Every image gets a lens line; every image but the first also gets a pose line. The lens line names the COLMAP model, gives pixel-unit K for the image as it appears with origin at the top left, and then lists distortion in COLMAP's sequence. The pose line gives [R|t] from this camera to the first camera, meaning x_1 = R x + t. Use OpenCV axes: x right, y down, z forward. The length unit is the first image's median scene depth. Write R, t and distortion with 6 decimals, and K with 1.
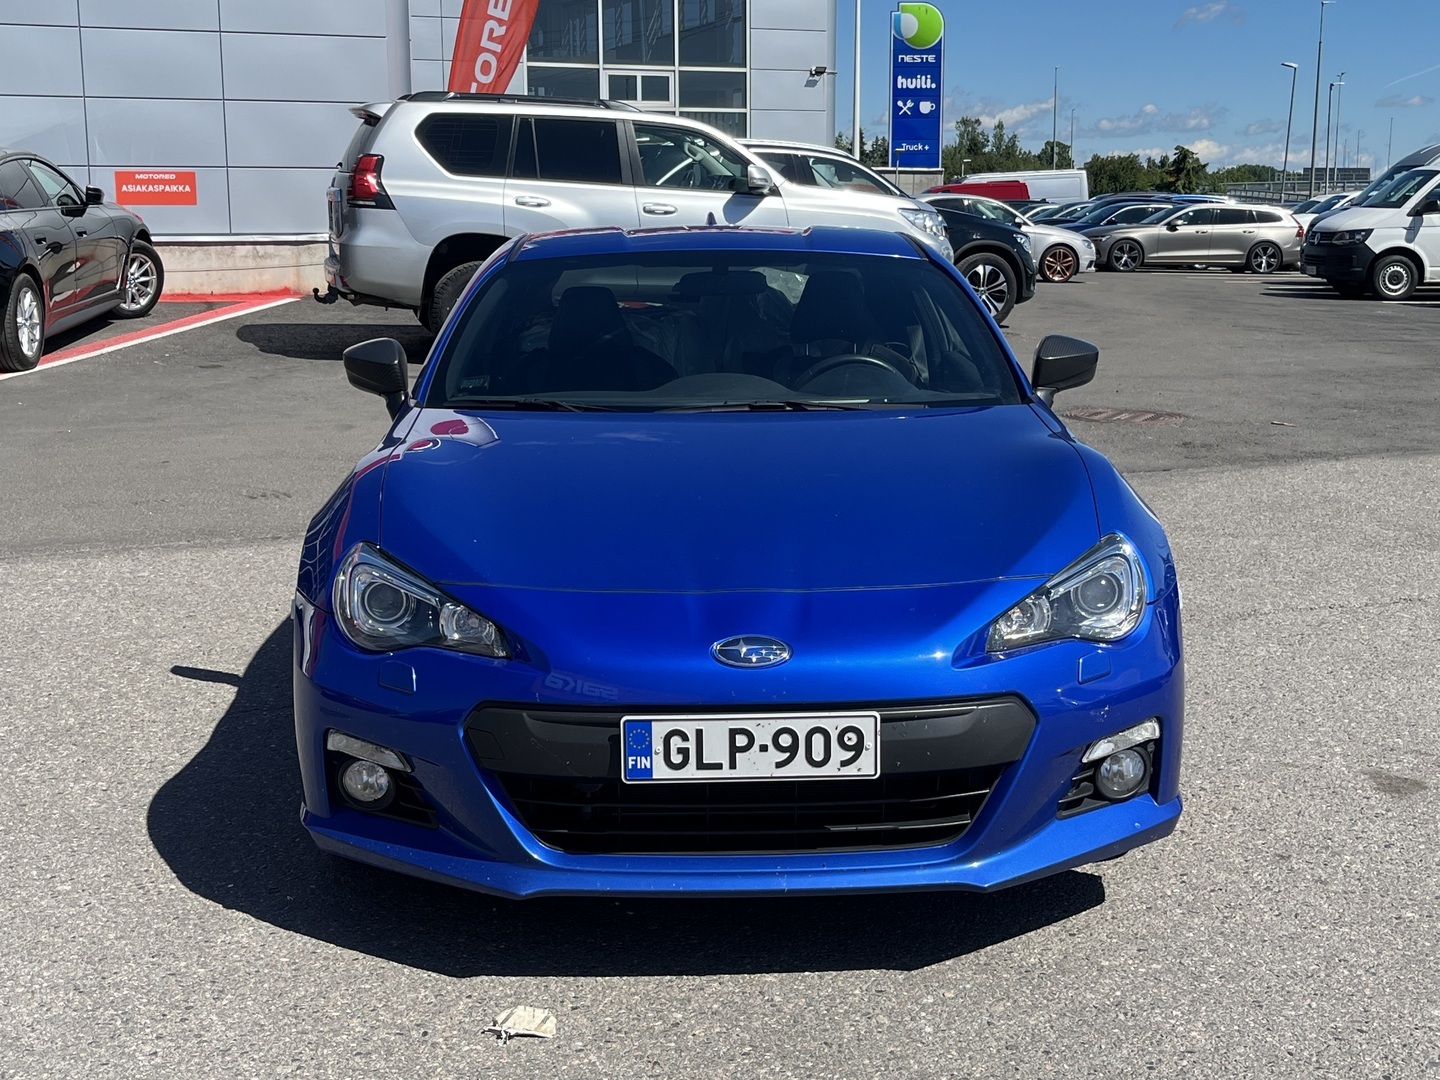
lens RADIAL K [[1870.0, 0, 720.0], [0, 1870.0, 540.0], [0, 0, 1]] dist [0.141409, -0.491979]
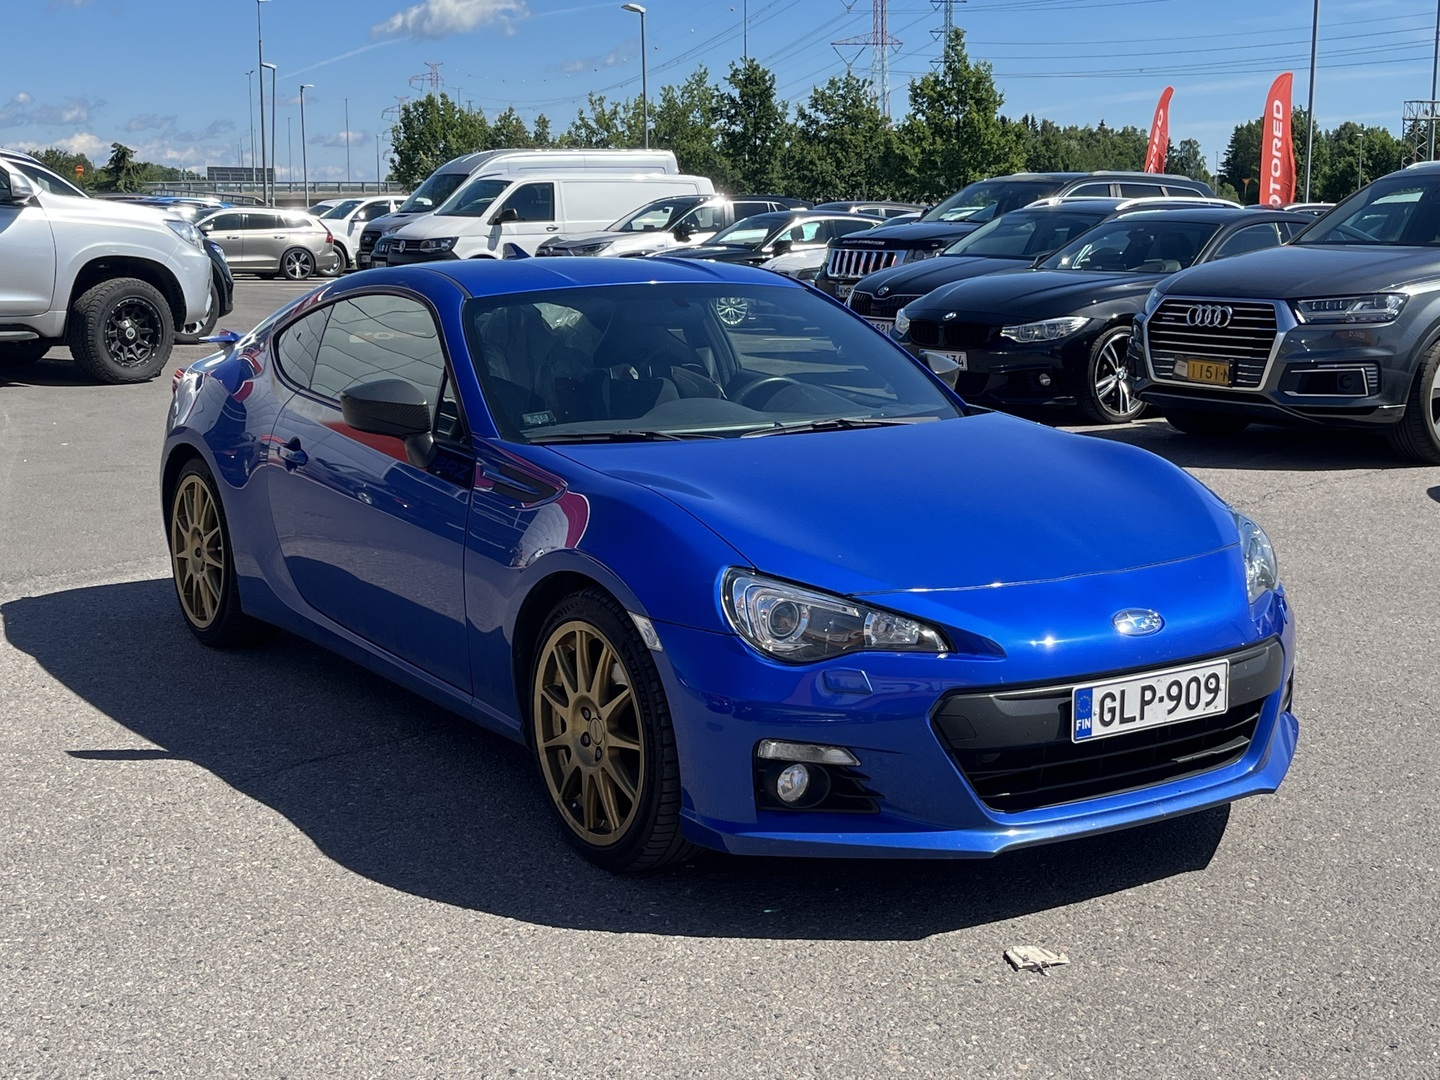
lens RADIAL K [[1971.0, 0, 720.0], [0, 1971.0, 540.0], [0, 0, 1]] dist [0.175781, -0.702643]
pose [[0.855168, -0.082624, 0.511724, -0.791426], [0.087167, 0.996078, 0.015160, -0.033278], [-0.510969, 0.031641, 0.859016, 0.030357]]
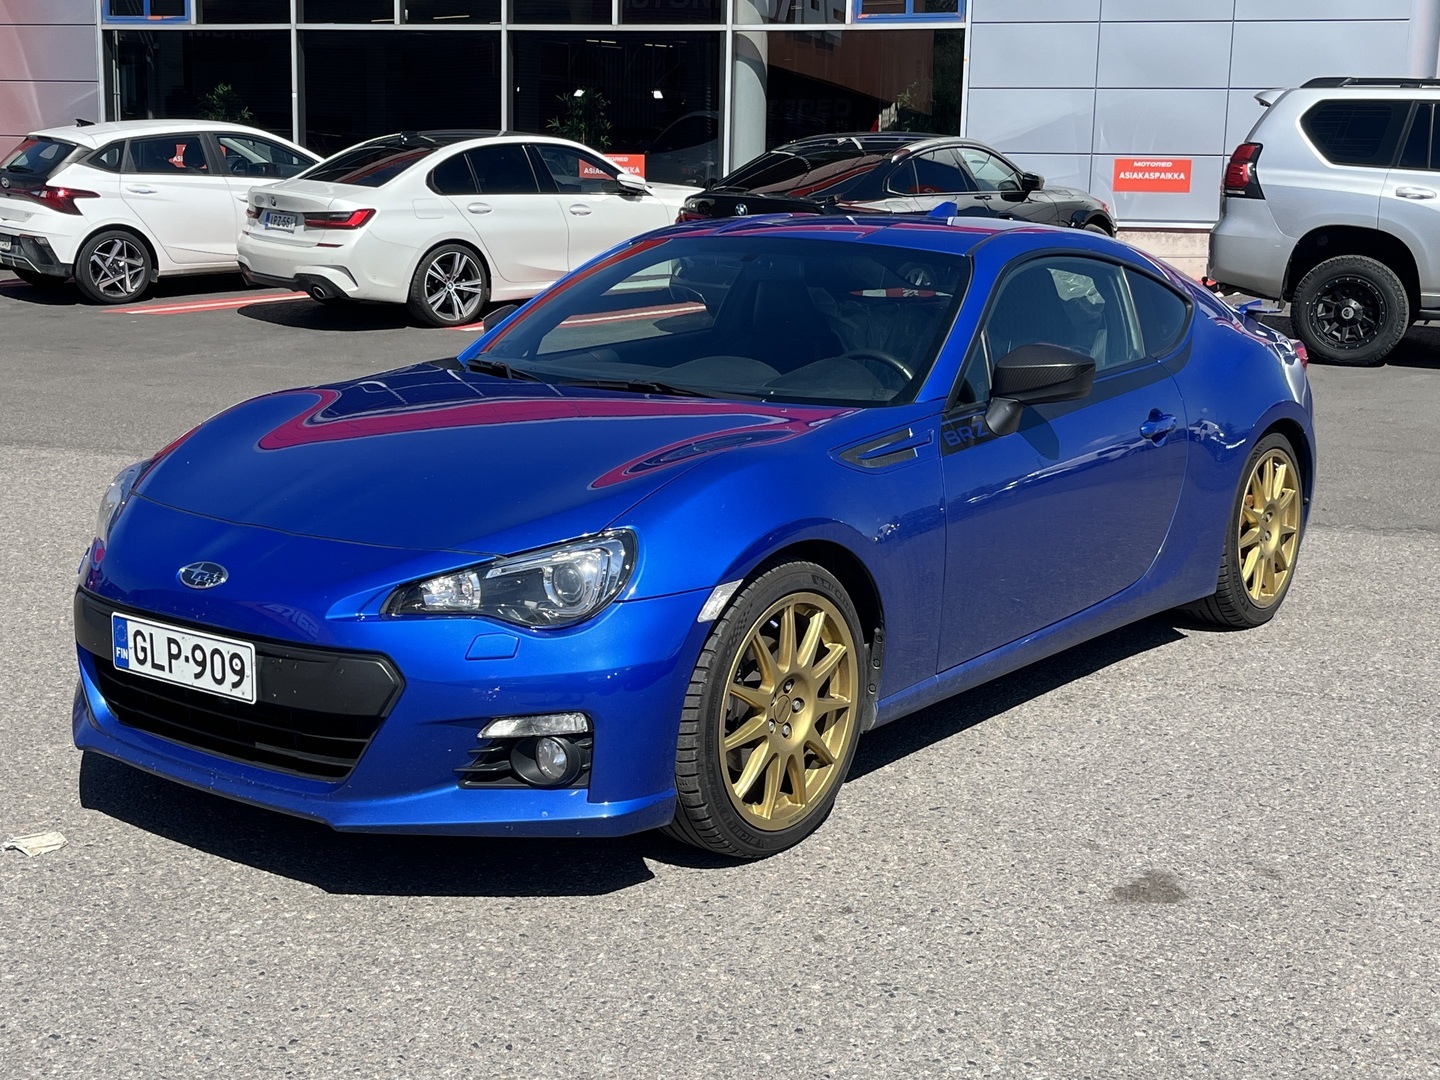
lens RADIAL K [[1870.0, 0, 720.0], [0, 1870.0, 540.0], [0, 0, 1]] dist [0.141409, -0.491979]
pose [[0.781198, 0.133758, -0.609785, 0.881800], [-0.129868, 0.990227, 0.050835, -0.056608], [0.610625, 0.039479, 0.790935, 0.254845]]
